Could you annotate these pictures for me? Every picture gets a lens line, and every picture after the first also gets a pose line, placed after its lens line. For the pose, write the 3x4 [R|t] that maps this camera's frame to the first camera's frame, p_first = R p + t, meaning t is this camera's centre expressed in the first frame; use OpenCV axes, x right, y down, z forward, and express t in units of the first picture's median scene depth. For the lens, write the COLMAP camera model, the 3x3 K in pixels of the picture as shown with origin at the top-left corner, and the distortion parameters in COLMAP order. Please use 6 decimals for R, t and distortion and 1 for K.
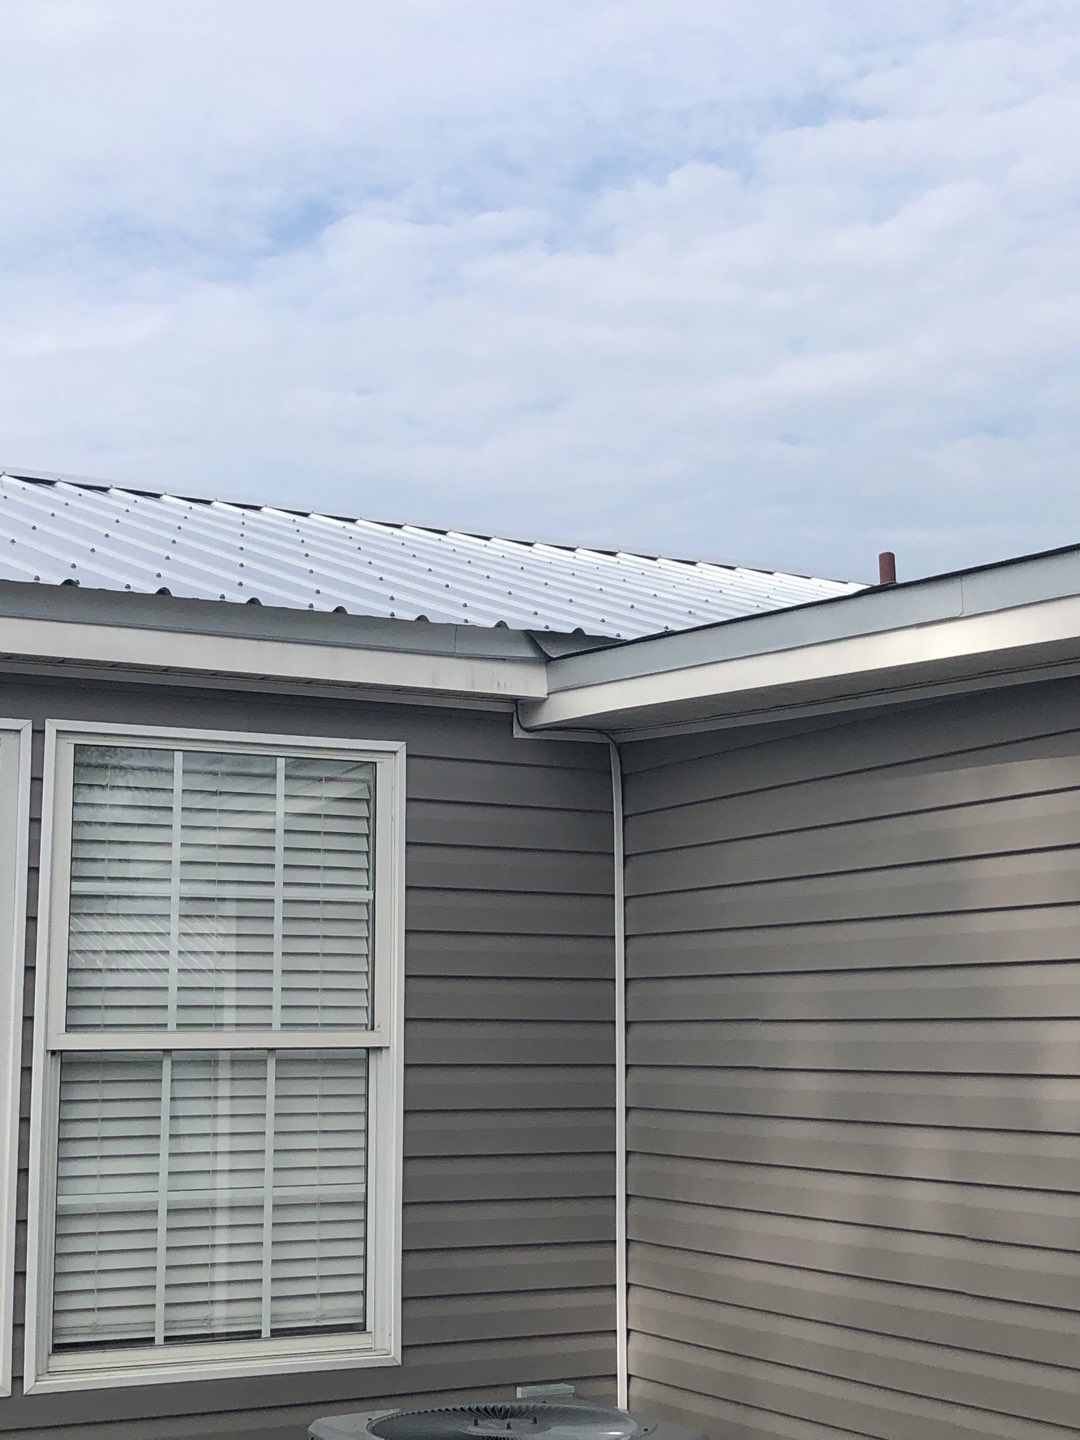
lens RADIAL K [[2184.4, 0, 544.8], [0, 2184.4, 721.8], [0, 0, 1]] dist [0.226050, -0.989980]
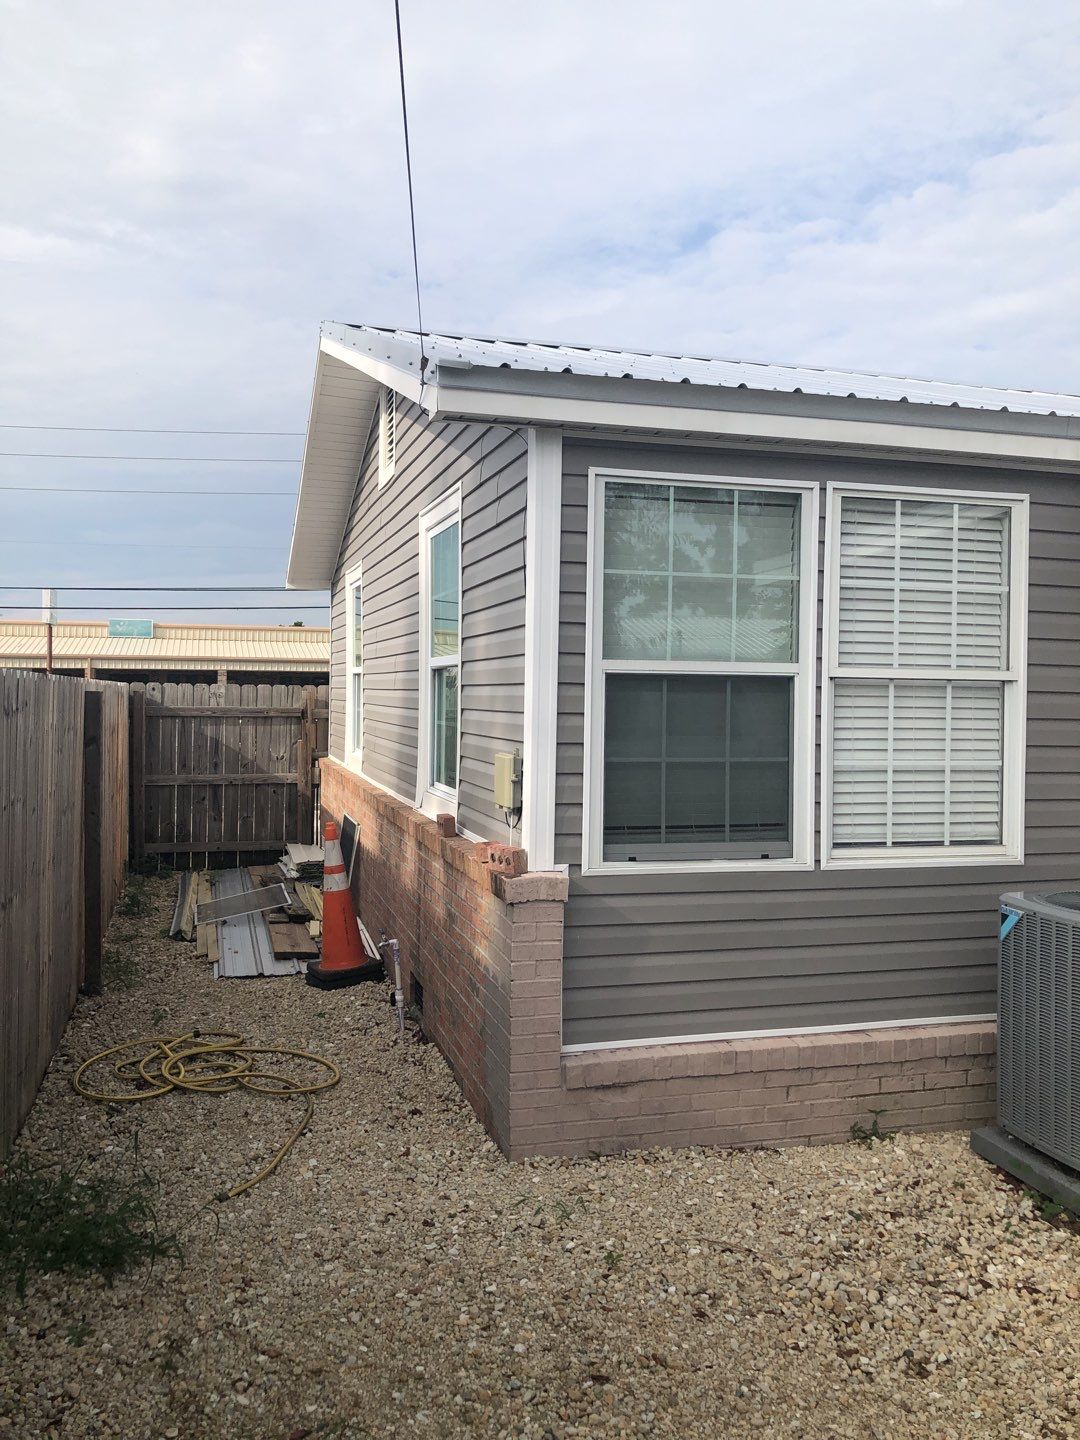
lens RADIAL K [[1153.0, 0, 560.3], [0, 1153.0, 709.6], [0, 0, 1]] dist [0.101462, -0.127520]
pose [[0.977915, 0.021858, -0.207858, -0.223537], [0.011497, 0.987384, 0.157924, 0.026484], [0.208688, -0.156826, 0.965326, 0.075189]]
